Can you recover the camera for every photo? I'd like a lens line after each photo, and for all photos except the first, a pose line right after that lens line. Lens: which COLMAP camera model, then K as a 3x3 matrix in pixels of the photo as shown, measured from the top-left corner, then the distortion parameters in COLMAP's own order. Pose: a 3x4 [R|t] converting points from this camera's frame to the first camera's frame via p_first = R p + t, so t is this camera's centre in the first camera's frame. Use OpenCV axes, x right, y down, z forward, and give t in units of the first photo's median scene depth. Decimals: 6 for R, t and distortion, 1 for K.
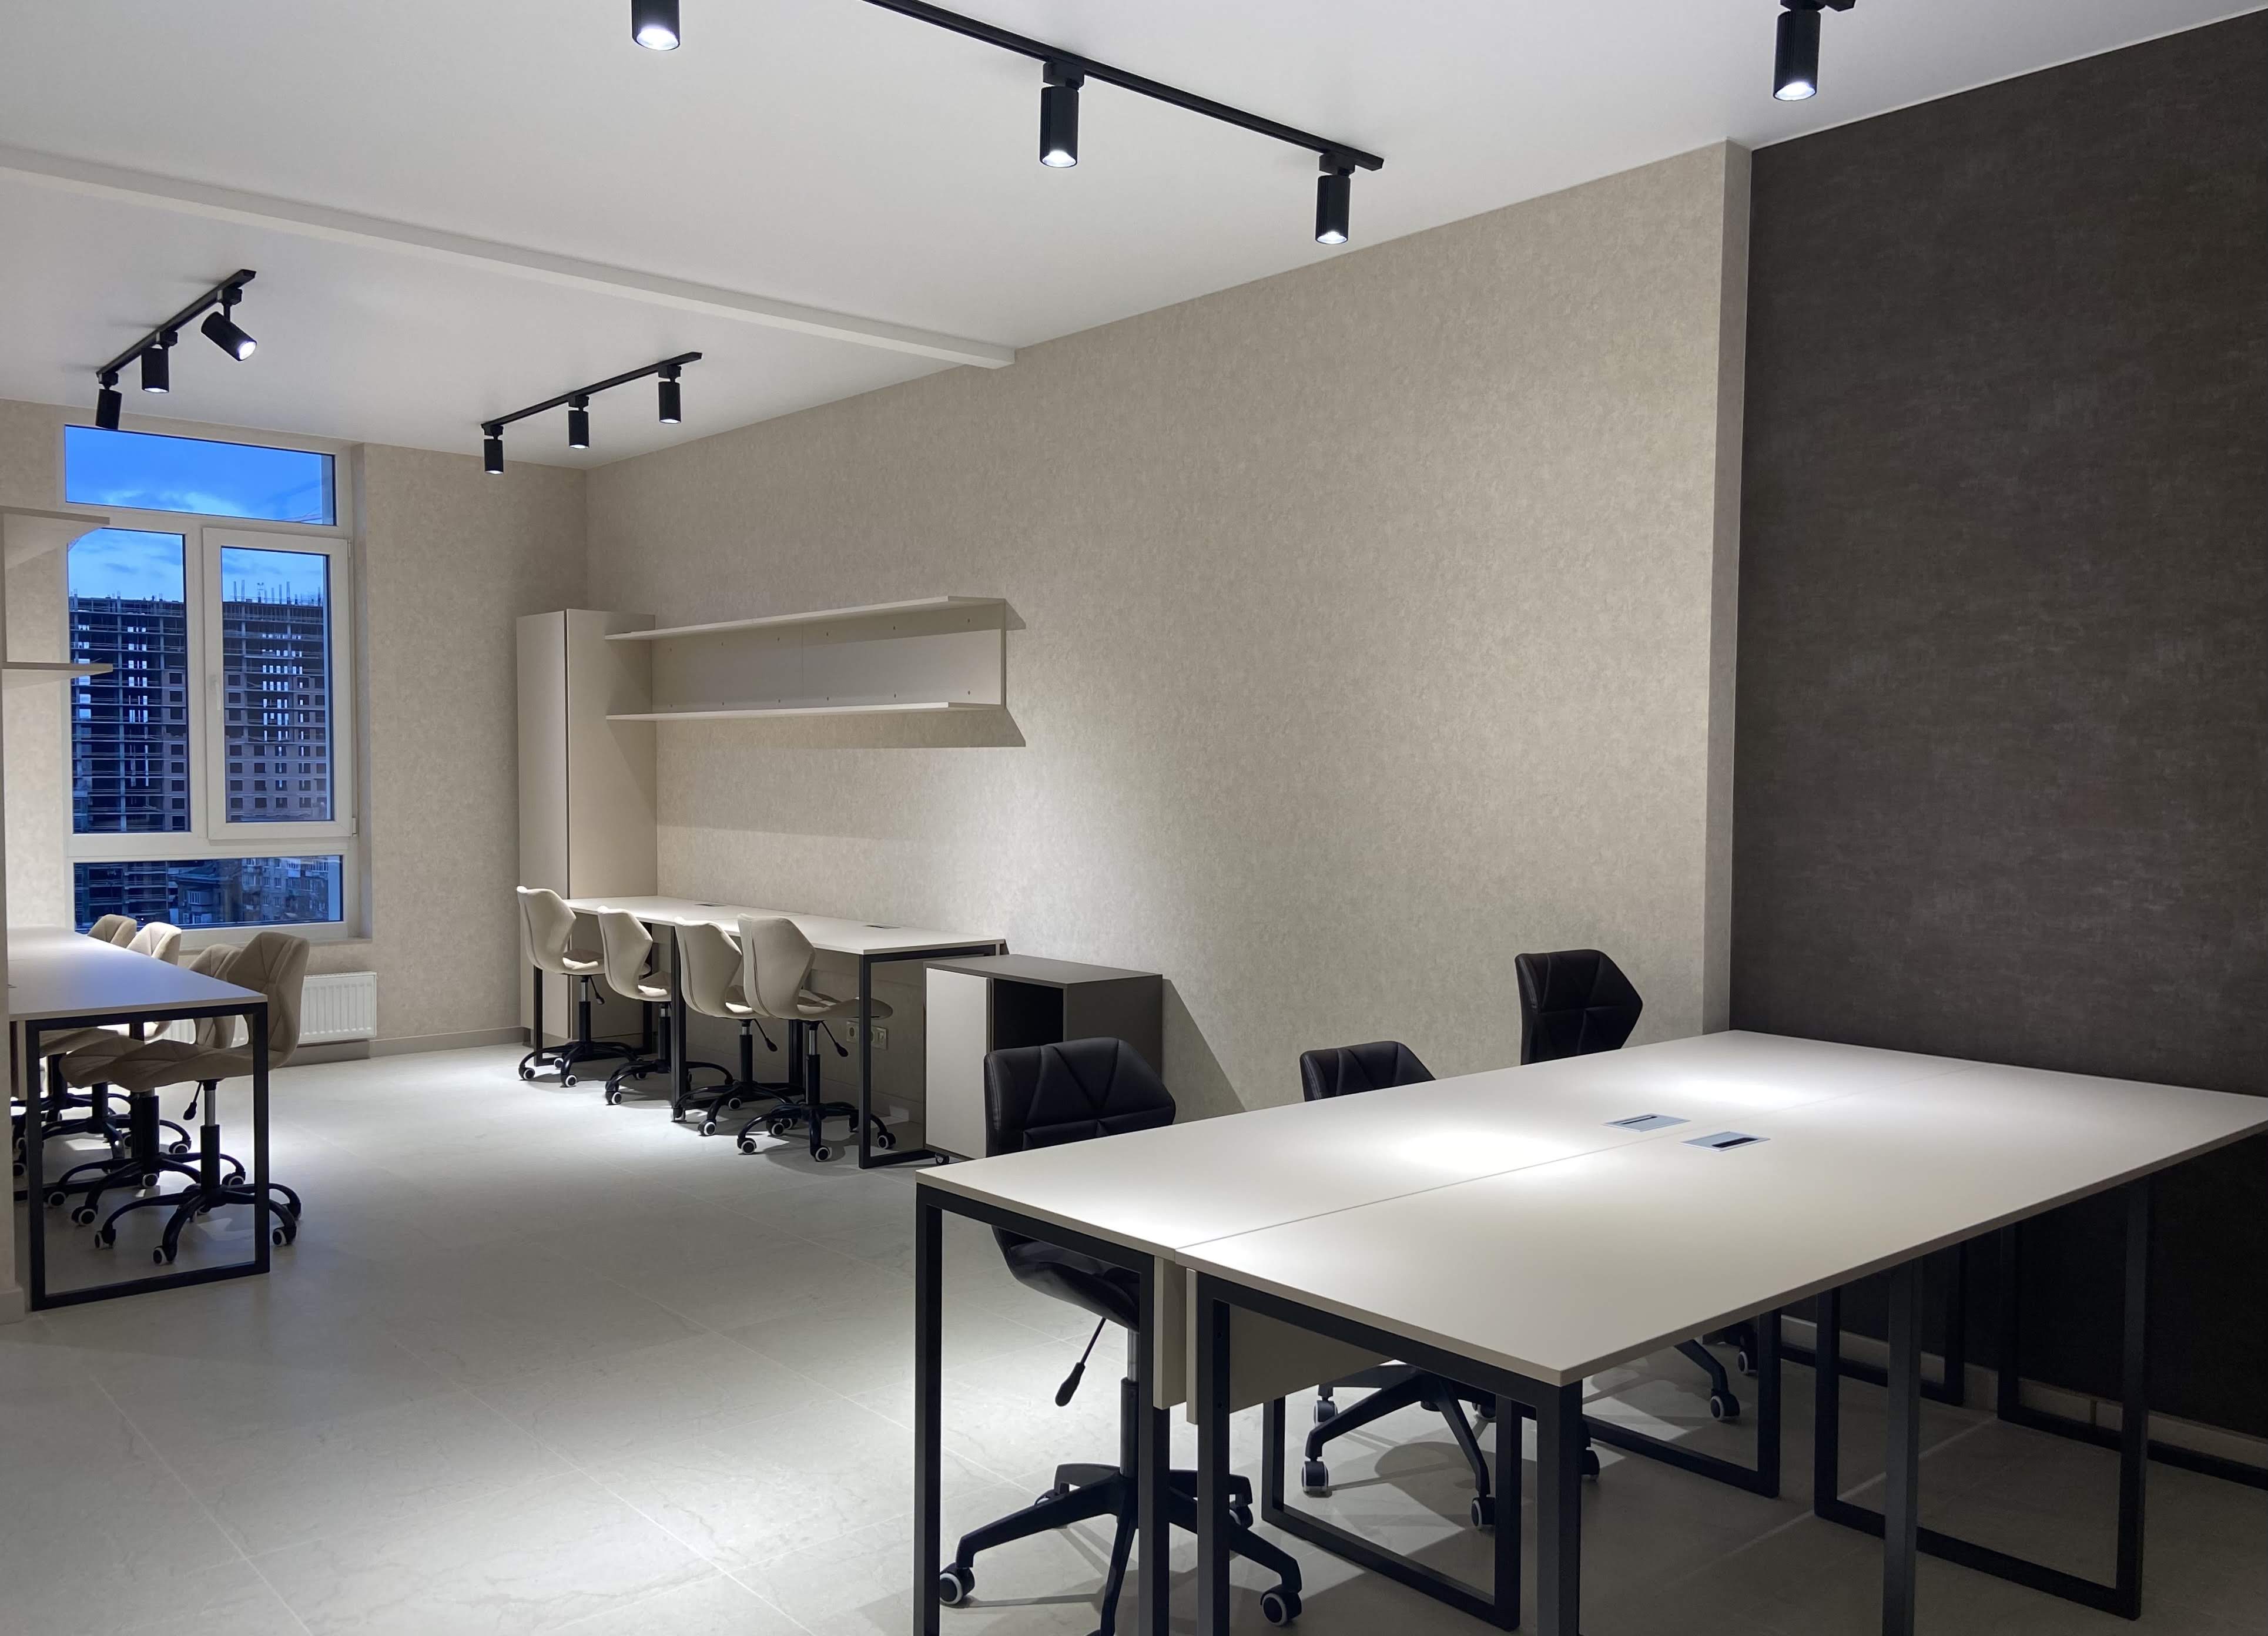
lens RADIAL K [[1747.0, 0, 1144.8], [0, 1747.0, 852.3], [0, 0, 1]] dist [0.094974, -0.110330]
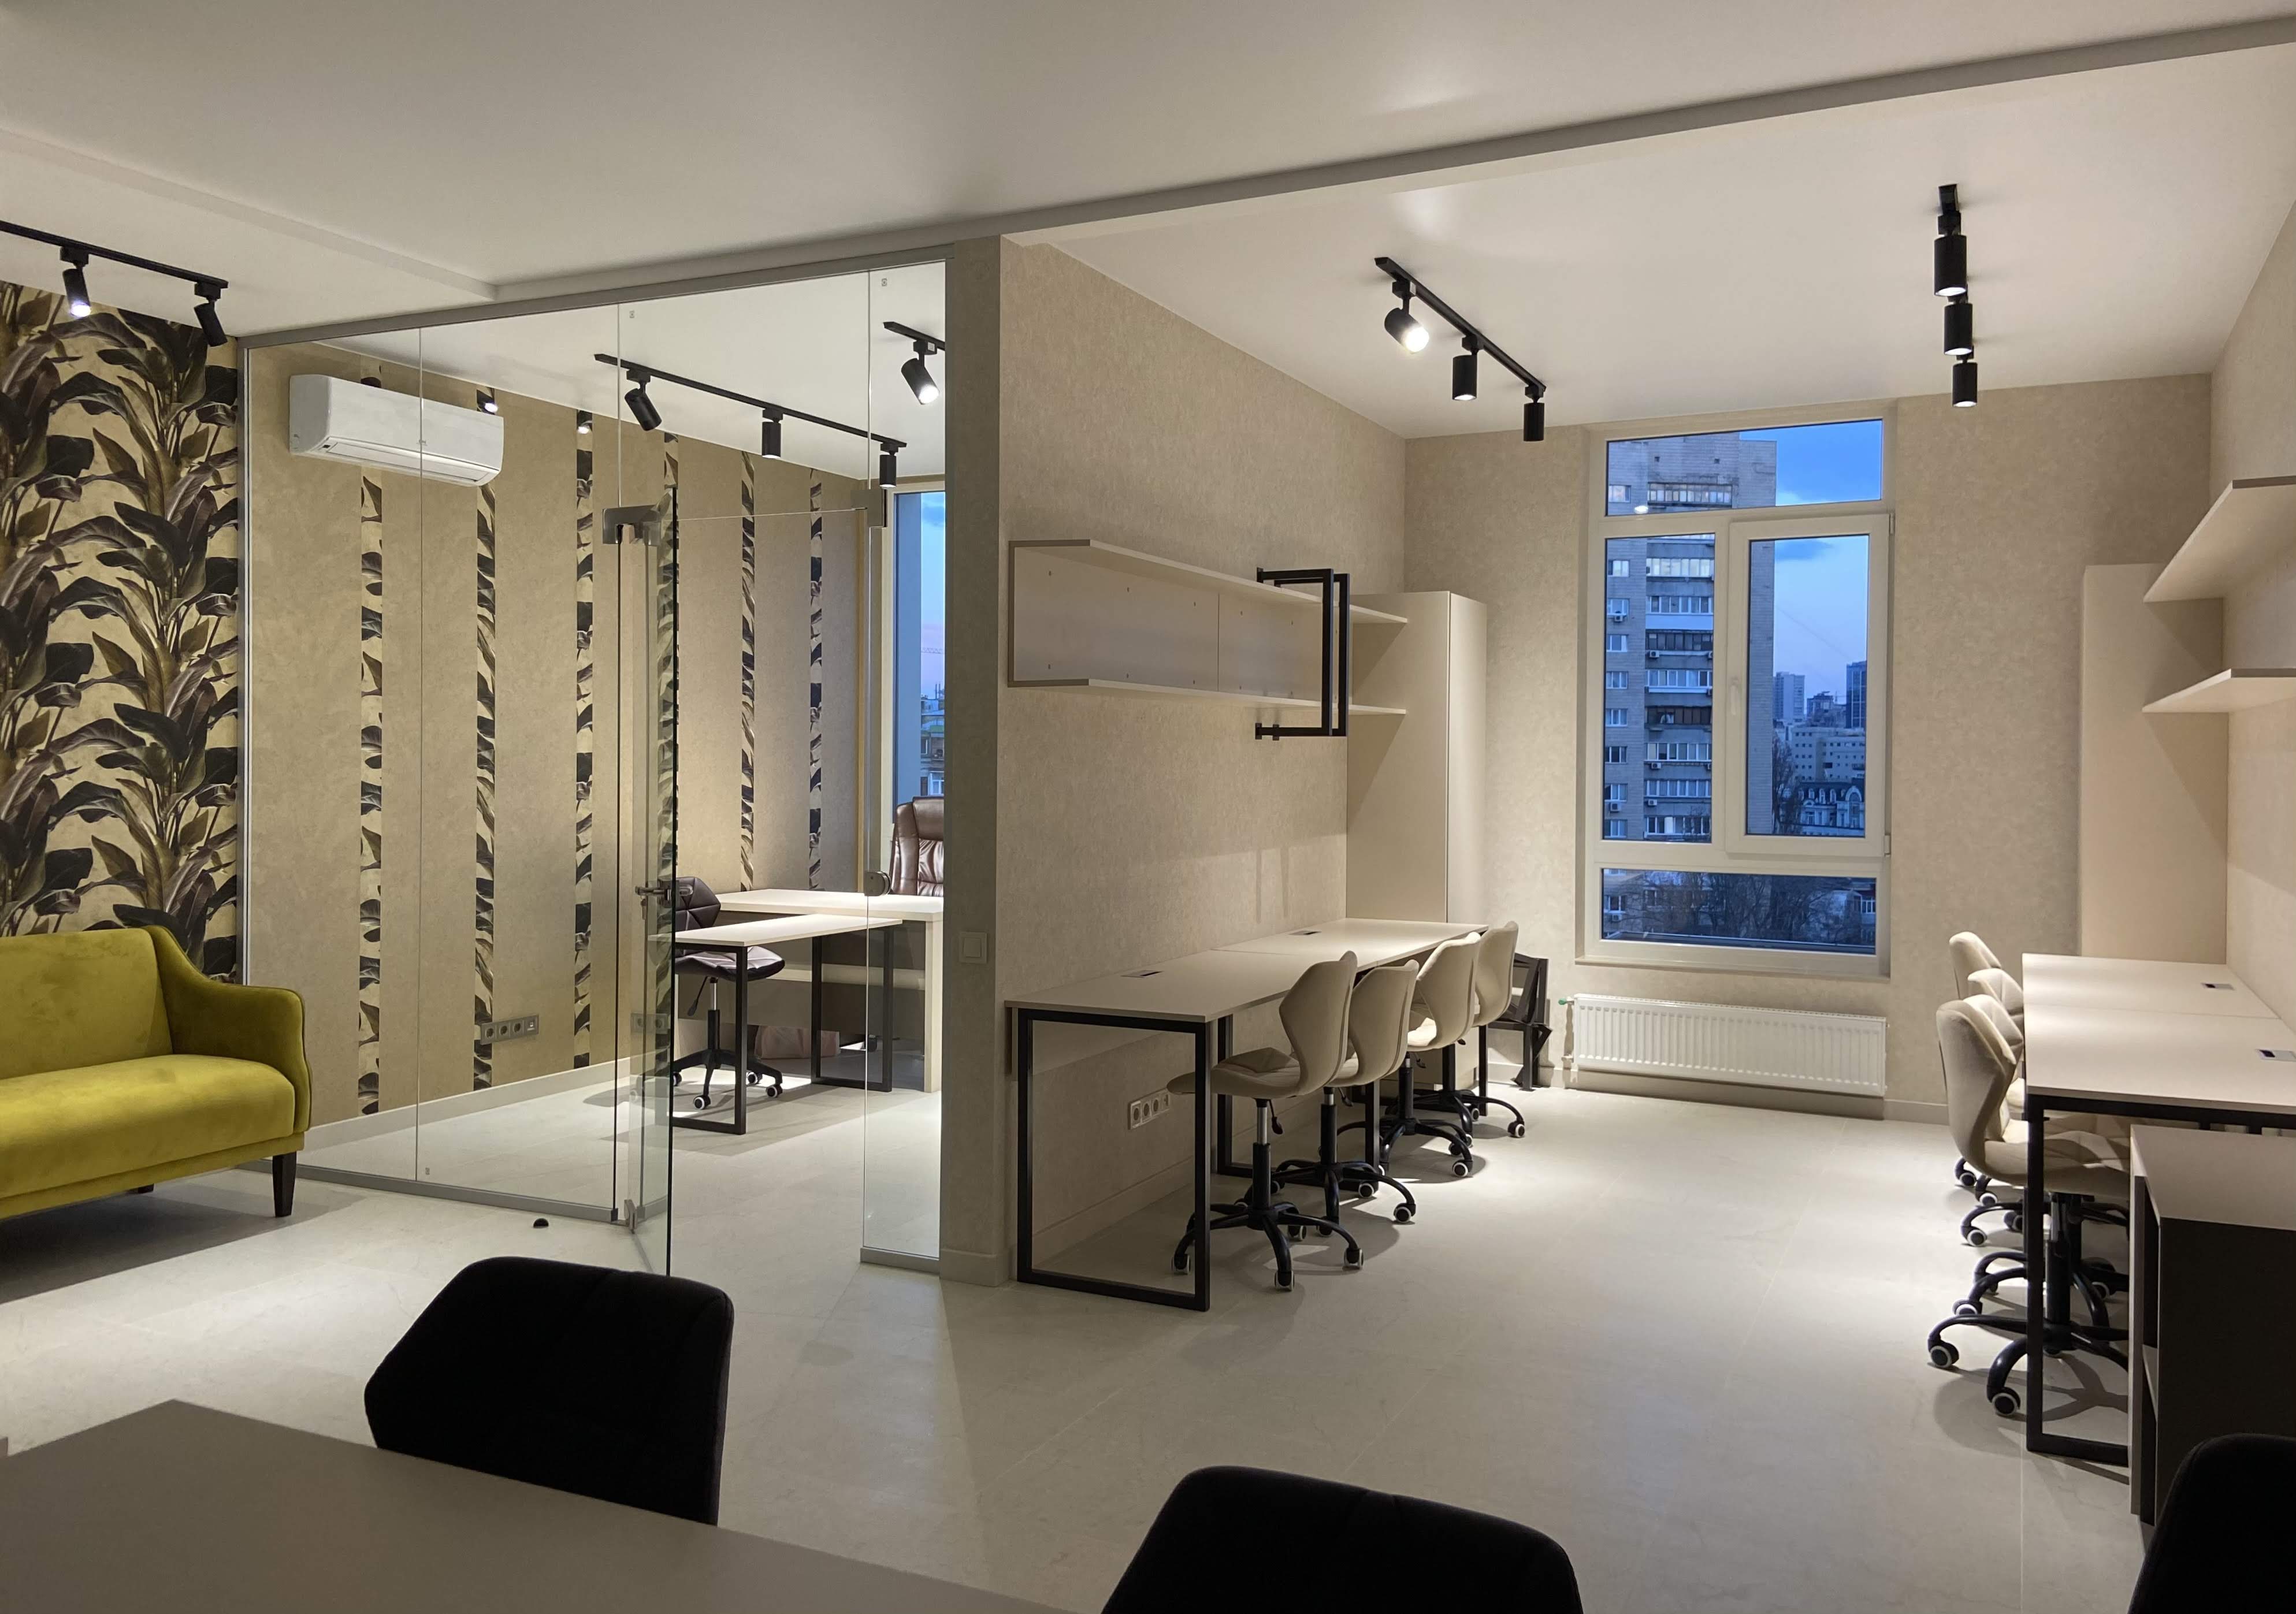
lens RADIAL K [[1759.0, 0, 1150.2], [0, 1759.0, 764.4], [0, 0, 1]] dist [0.091053, -0.103709]
pose [[0.387649, 0.002686, -0.921803, 0.276104], [-0.049912, 0.998590, -0.018080, -0.027098], [0.920455, 0.053017, 0.387237, 0.451393]]
